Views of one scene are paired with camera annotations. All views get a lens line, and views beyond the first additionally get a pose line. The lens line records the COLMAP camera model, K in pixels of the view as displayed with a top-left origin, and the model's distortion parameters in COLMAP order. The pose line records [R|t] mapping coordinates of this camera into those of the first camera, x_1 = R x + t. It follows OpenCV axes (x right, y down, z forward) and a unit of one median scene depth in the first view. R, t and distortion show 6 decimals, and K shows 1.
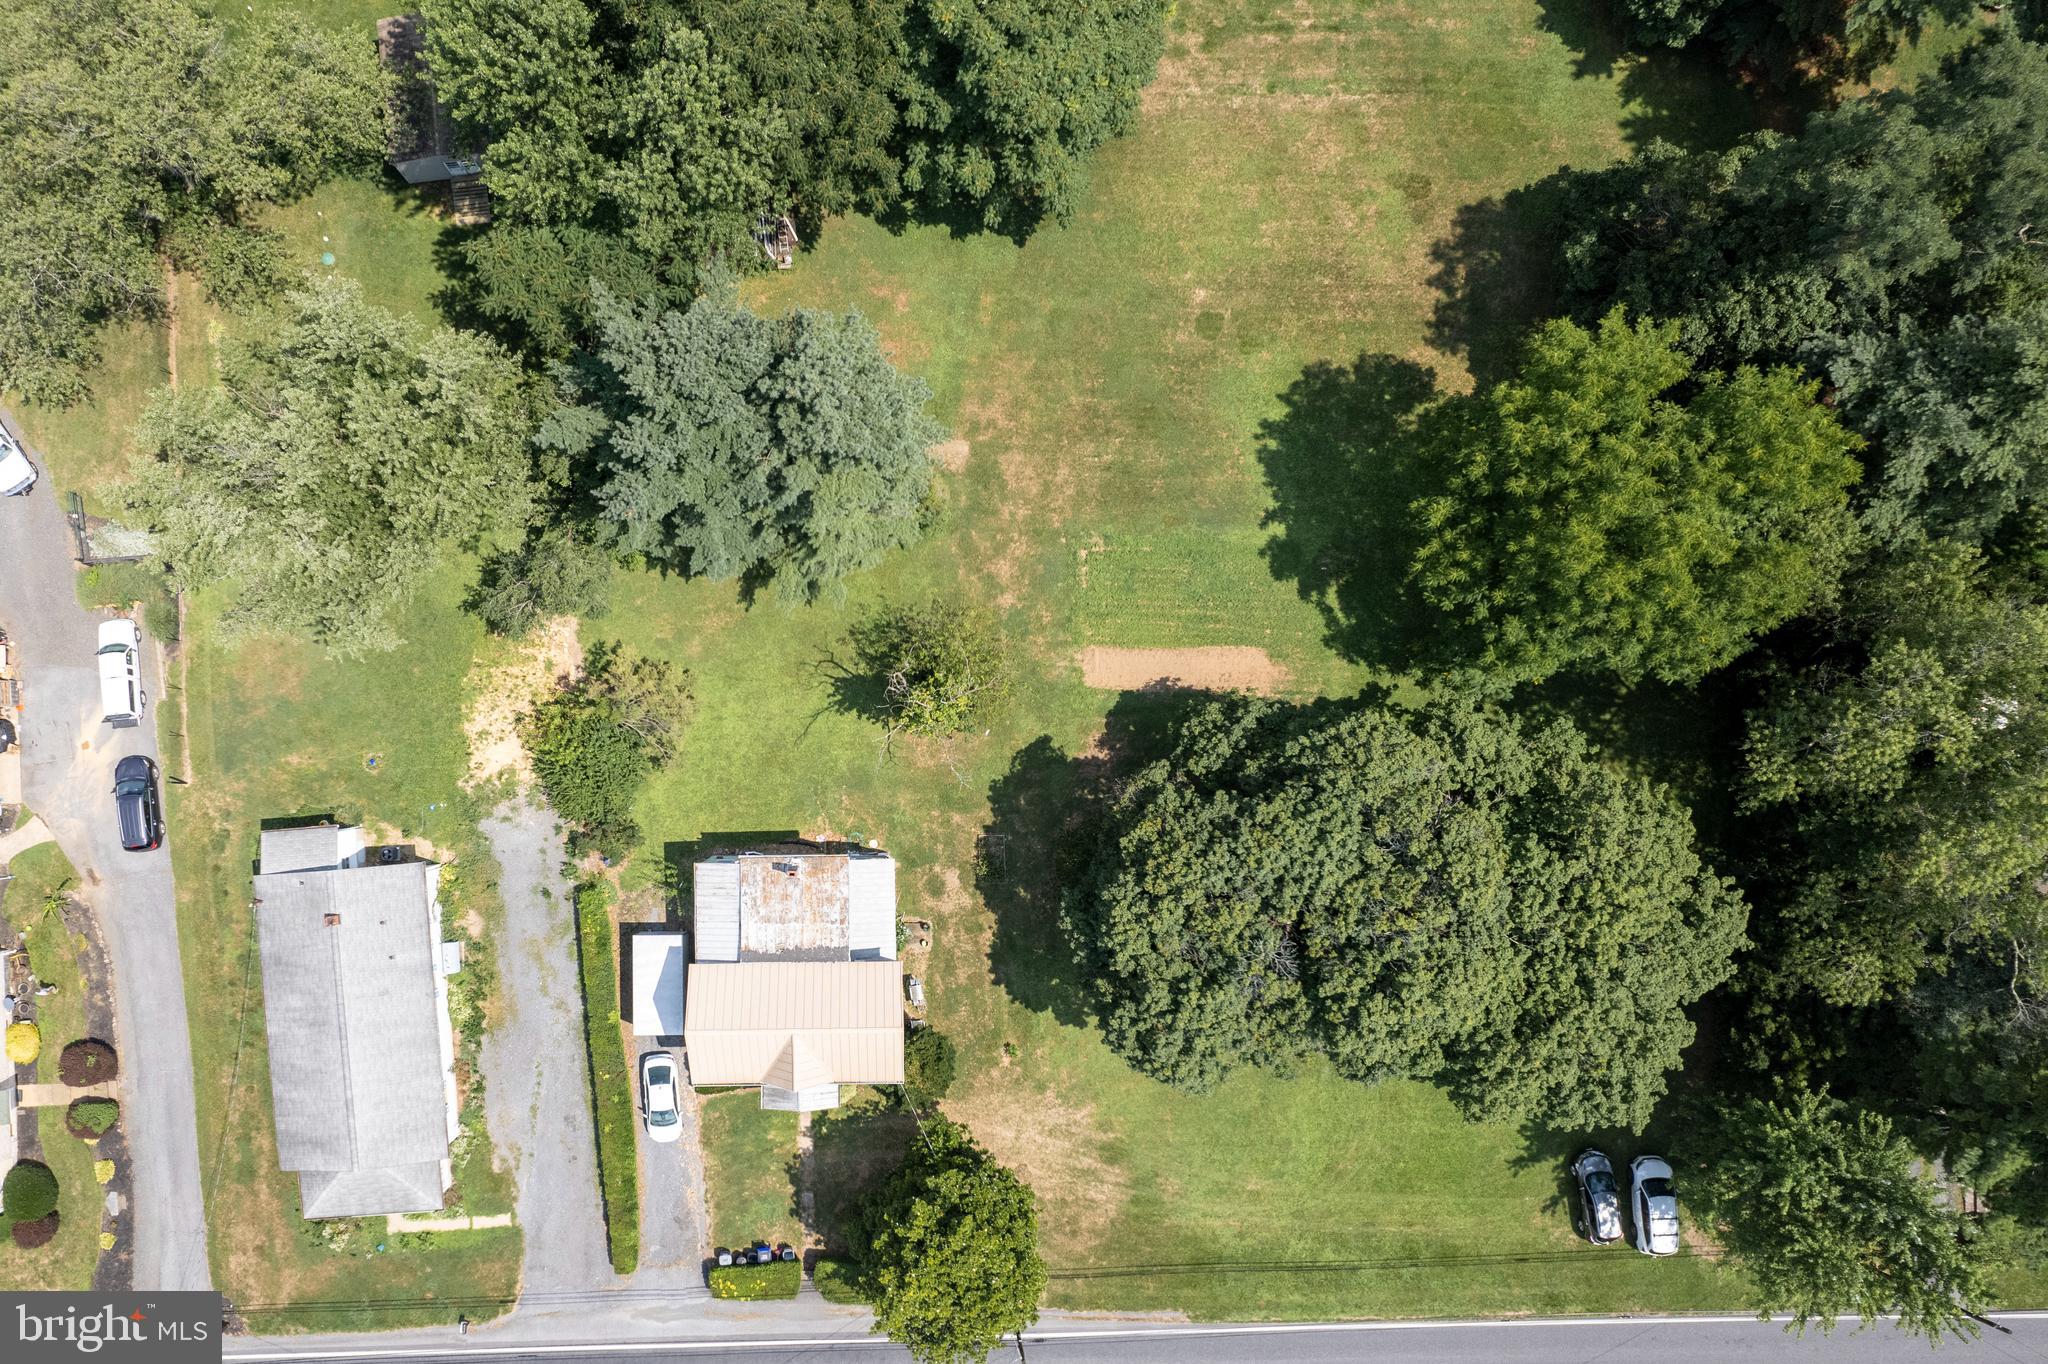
lens RADIAL K [[1469.9, 0, 872.9], [0, 1469.9, 783.9], [0, 0, 1]] dist [-0.072328, 0.065139]
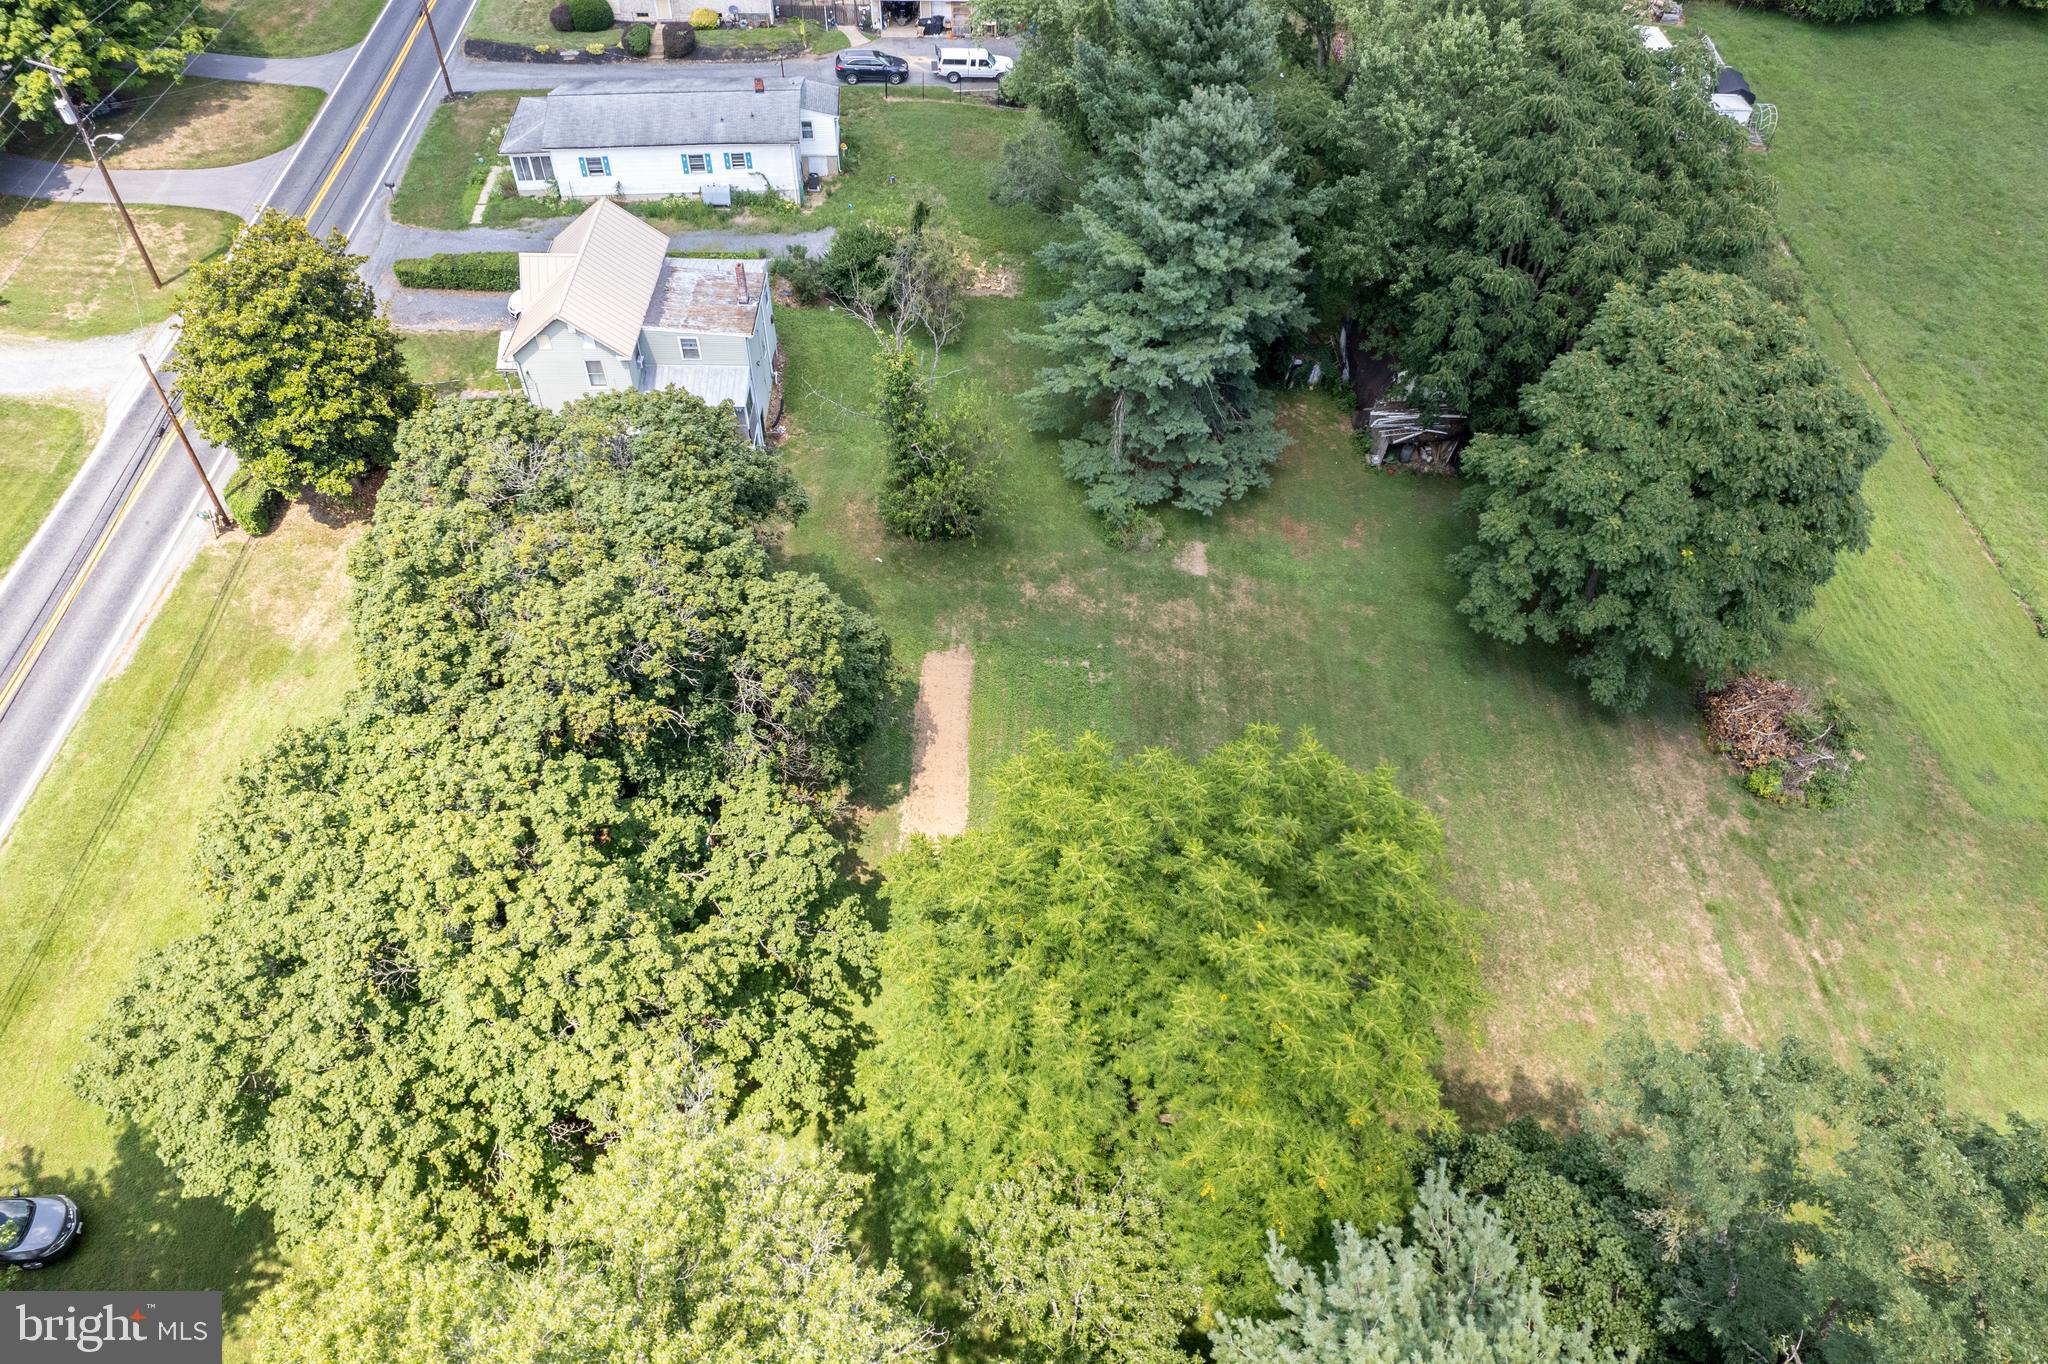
lens RADIAL K [[1339.1, 0, 1024.0], [0, 1339.1, 682.0], [0, 0, 1]] dist [-0.074054, 0.067510]
pose [[-0.004401, 0.758169, -0.652044, 0.671910], [-0.999037, -0.031798, -0.030230, -0.102410], [-0.043653, 0.651283, 0.757579, 0.440790]]
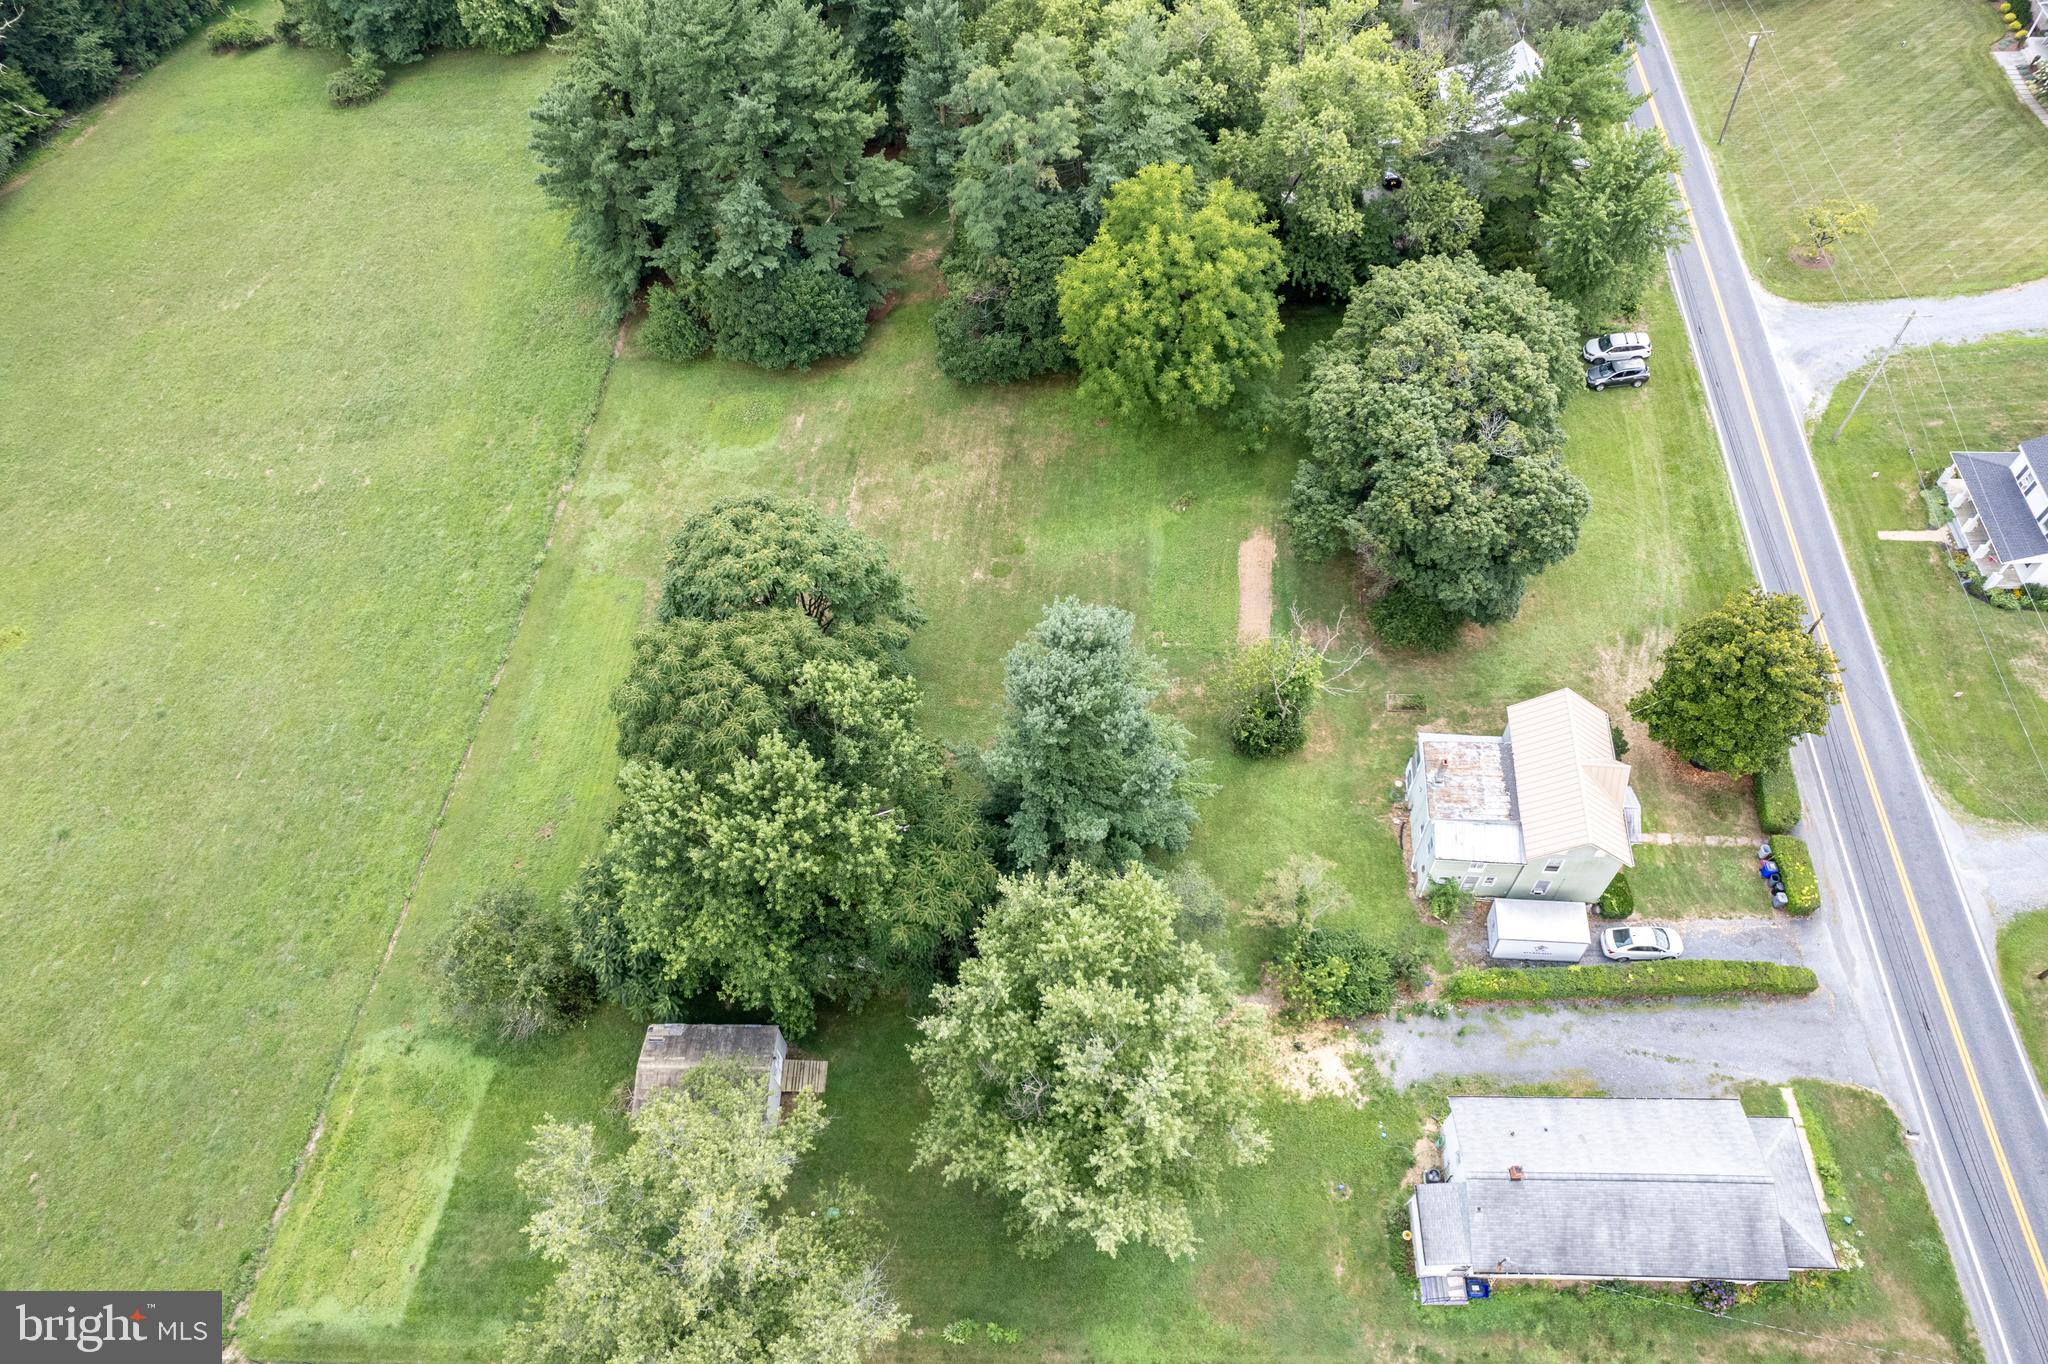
lens RADIAL K [[1339.1, 0, 1024.0], [0, 1339.1, 682.0], [0, 0, 1]] dist [-0.074054, 0.067510]
pose [[0.114452, -0.810092, 0.575023, -0.609582], [0.991193, 0.054309, -0.120775, -0.140172], [0.066610, 0.583782, 0.809174, 0.037534]]
